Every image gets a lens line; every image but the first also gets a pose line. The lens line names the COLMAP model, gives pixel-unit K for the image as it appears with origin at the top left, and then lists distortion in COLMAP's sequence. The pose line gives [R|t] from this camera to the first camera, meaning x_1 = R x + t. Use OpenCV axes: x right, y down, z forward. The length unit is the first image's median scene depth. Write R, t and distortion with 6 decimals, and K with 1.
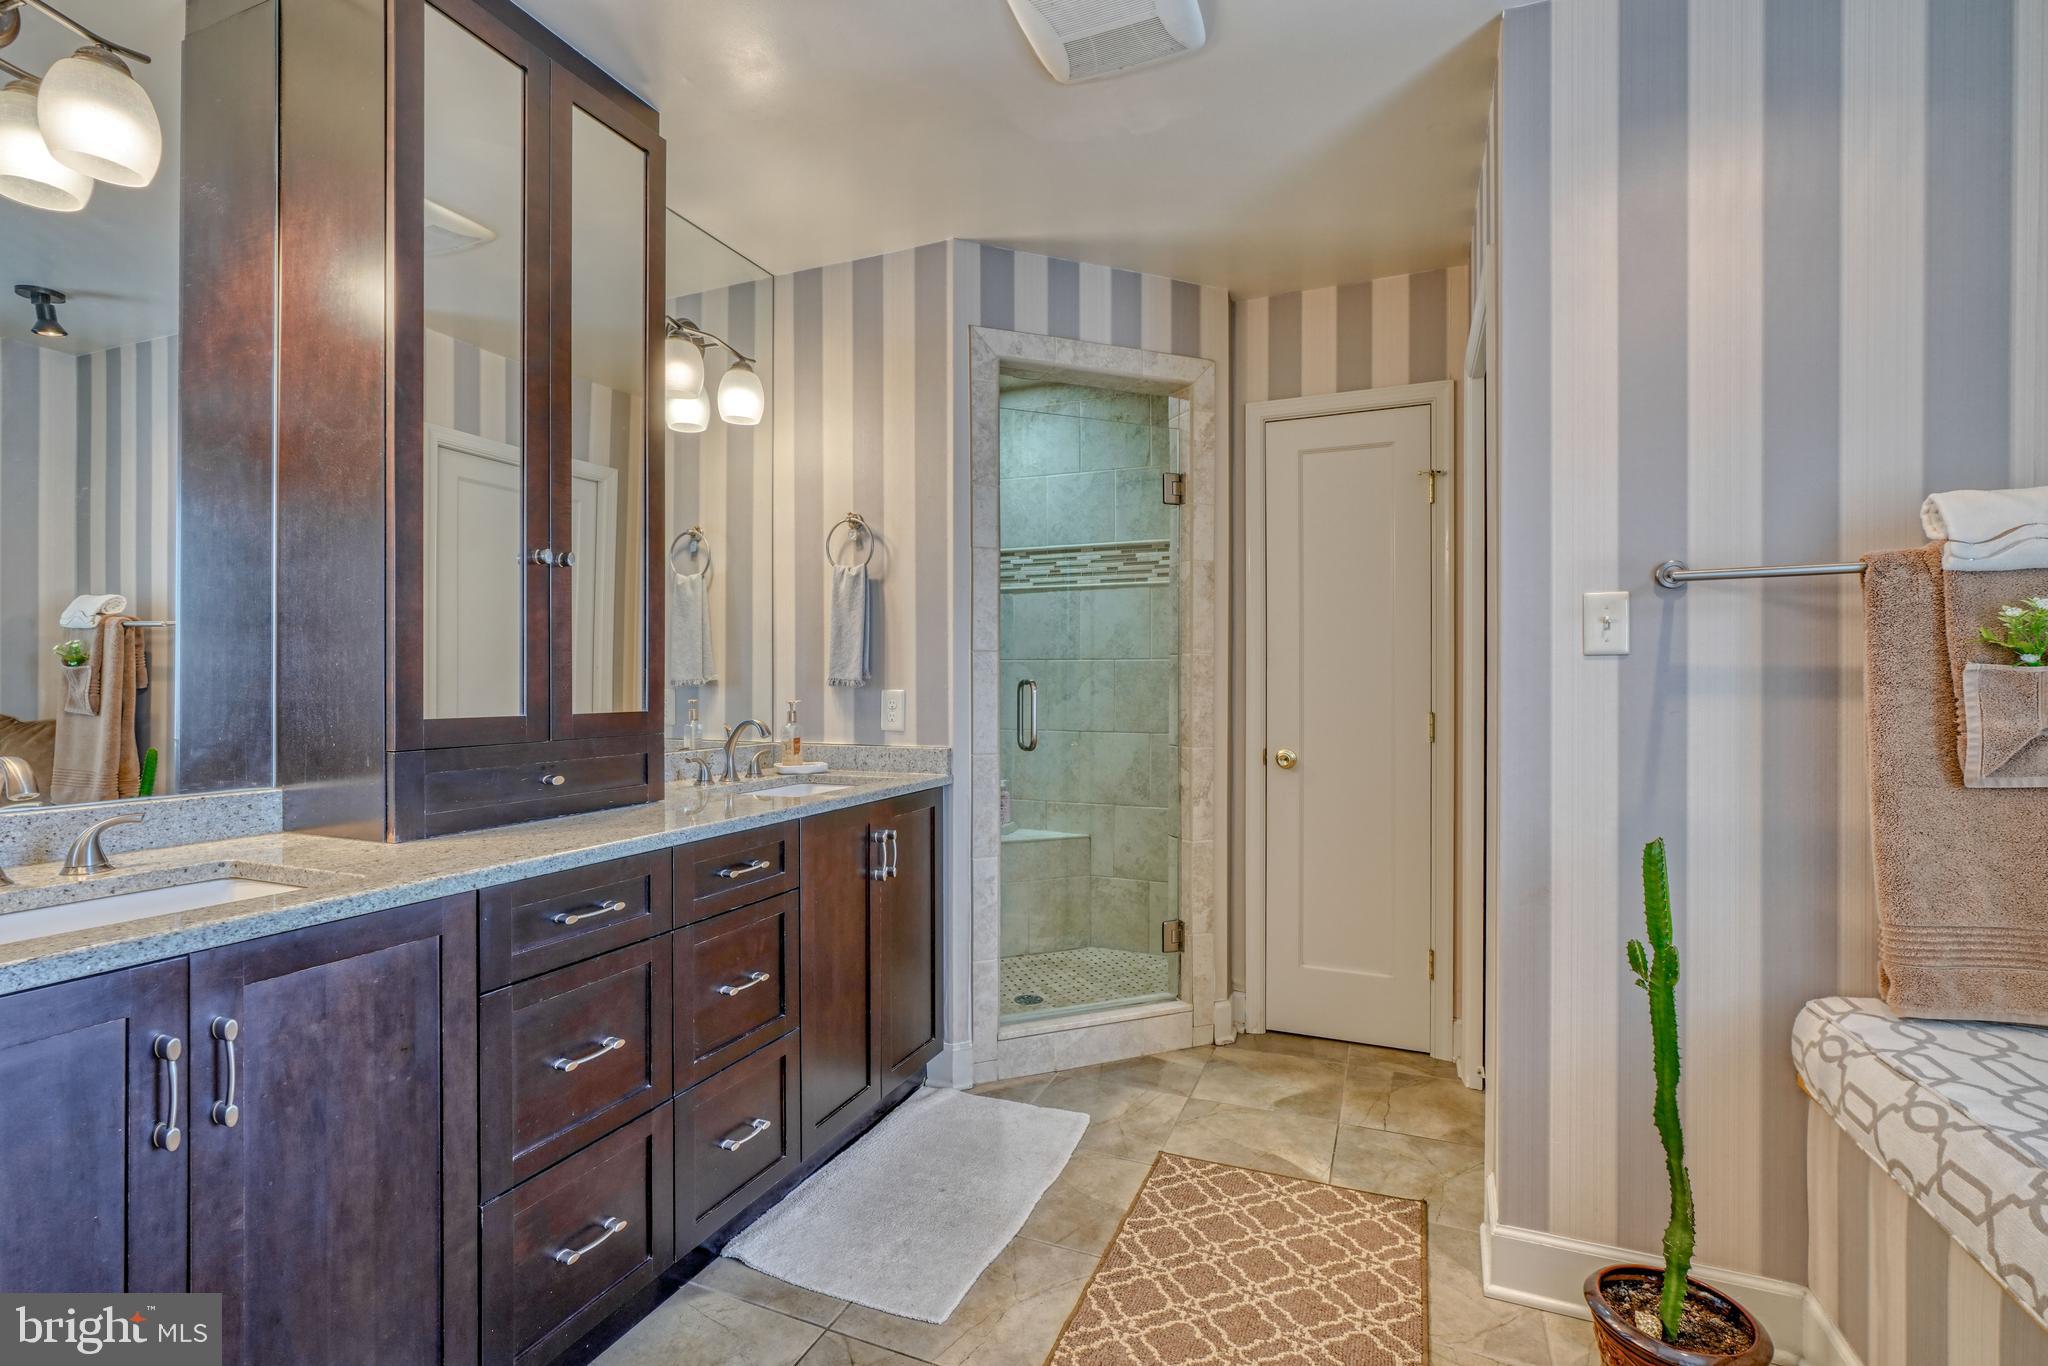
lens RADIAL K [[913.5, 0, 1020.7], [0, 913.5, 686.2], [0, 0, 1]] dist [-0.012377, 0.004885]
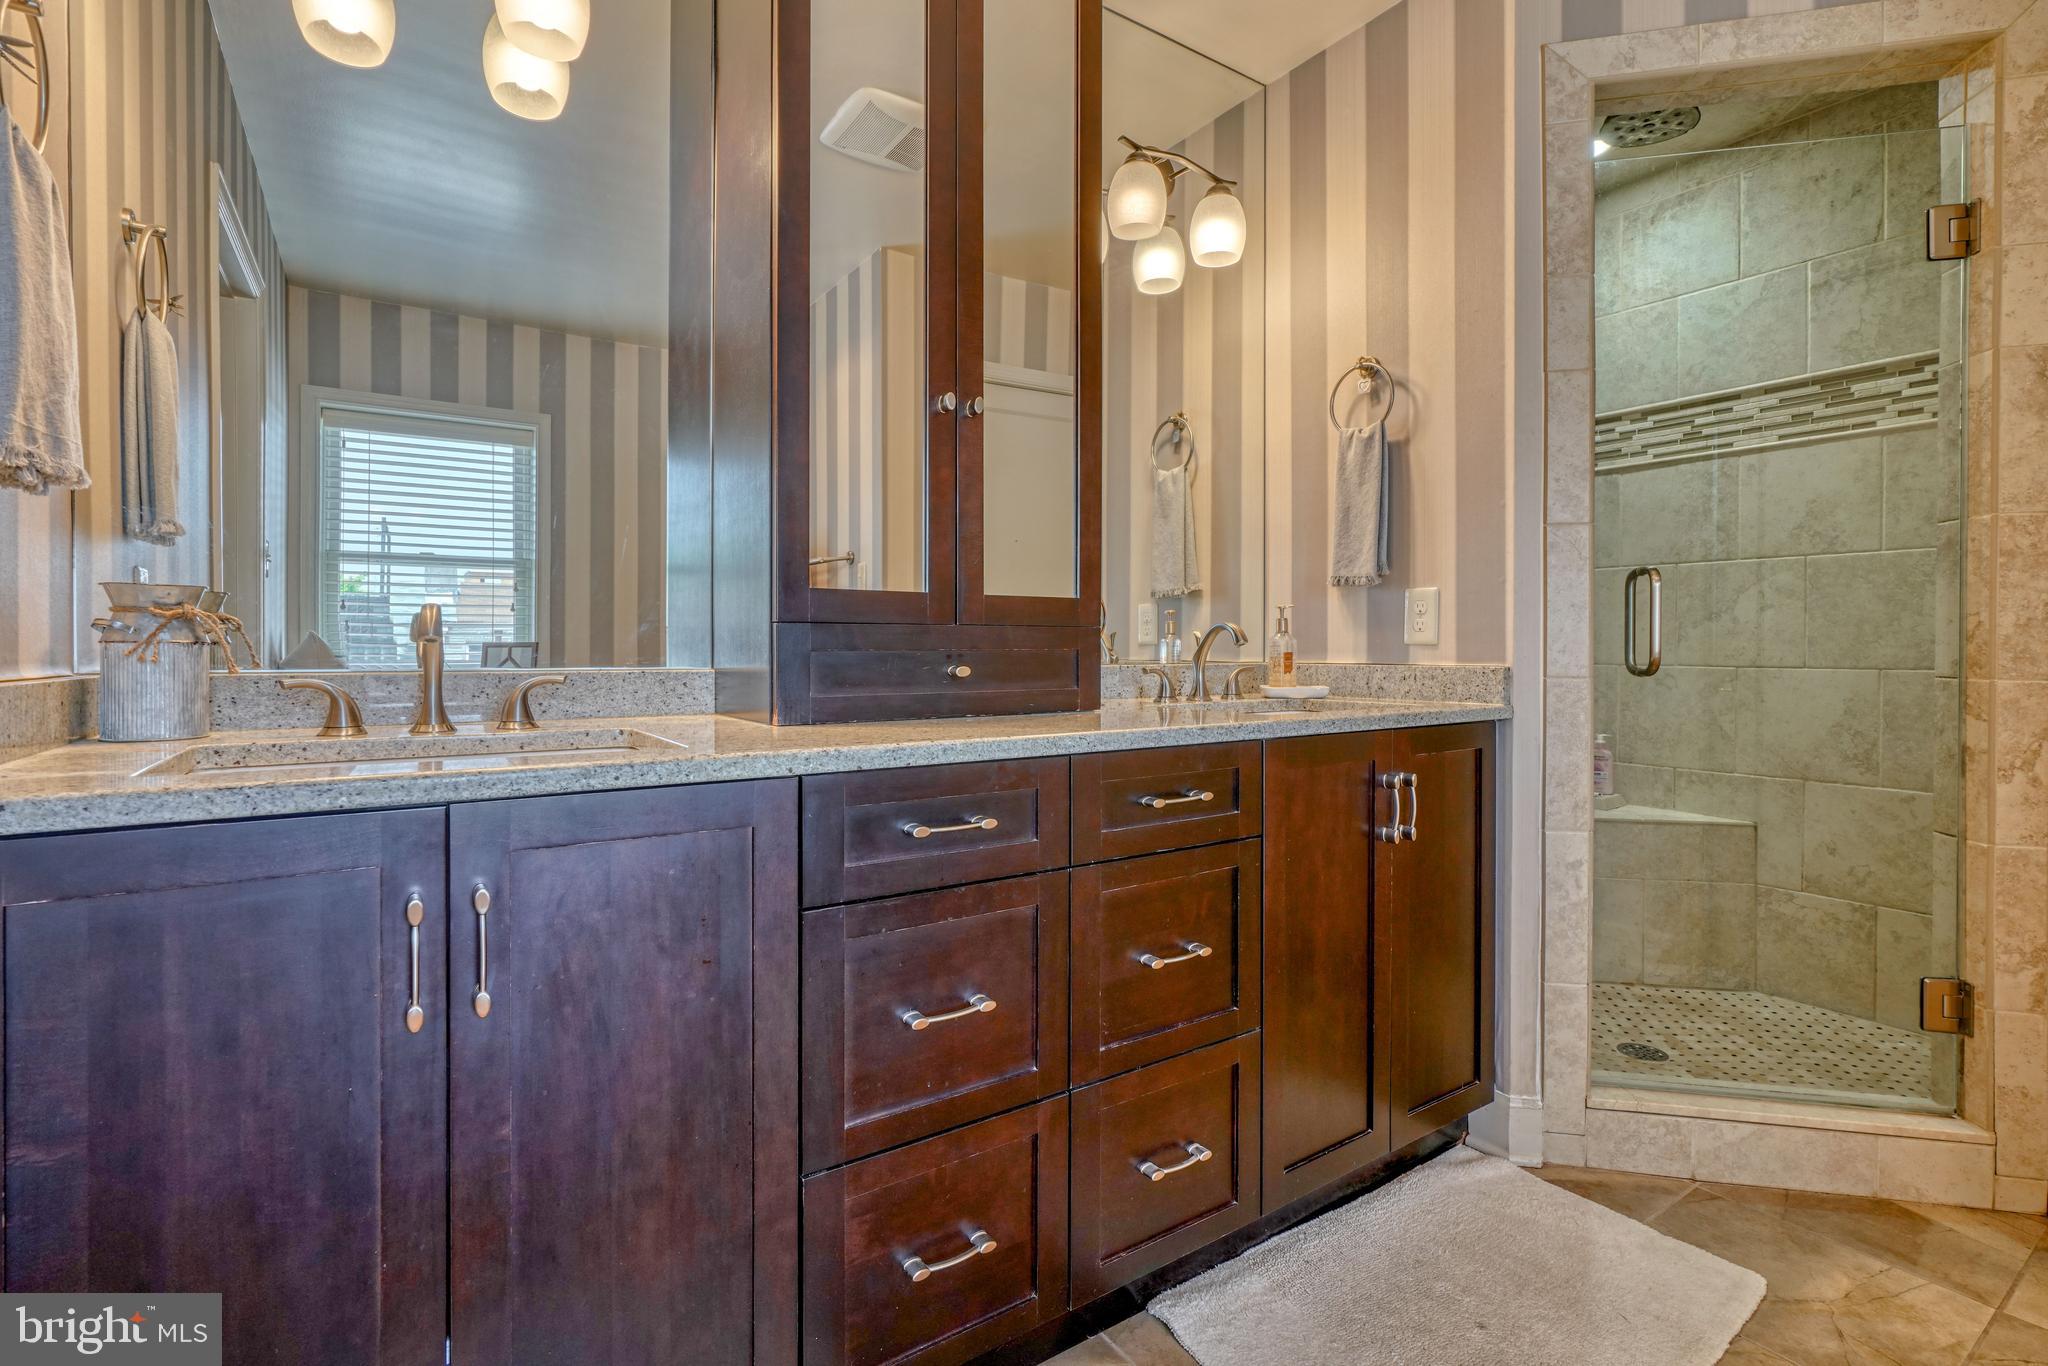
lens RADIAL K [[913.5, 0, 1019.1], [0, 913.5, 662.9], [0, 0, 1]] dist [-0.012377, 0.004885]
pose [[0.829398, 0.004825, -0.558637, 0.000209], [0.000236, 0.999960, 0.008986, 0.068399], [0.558658, -0.007585, 0.829364, 0.260903]]
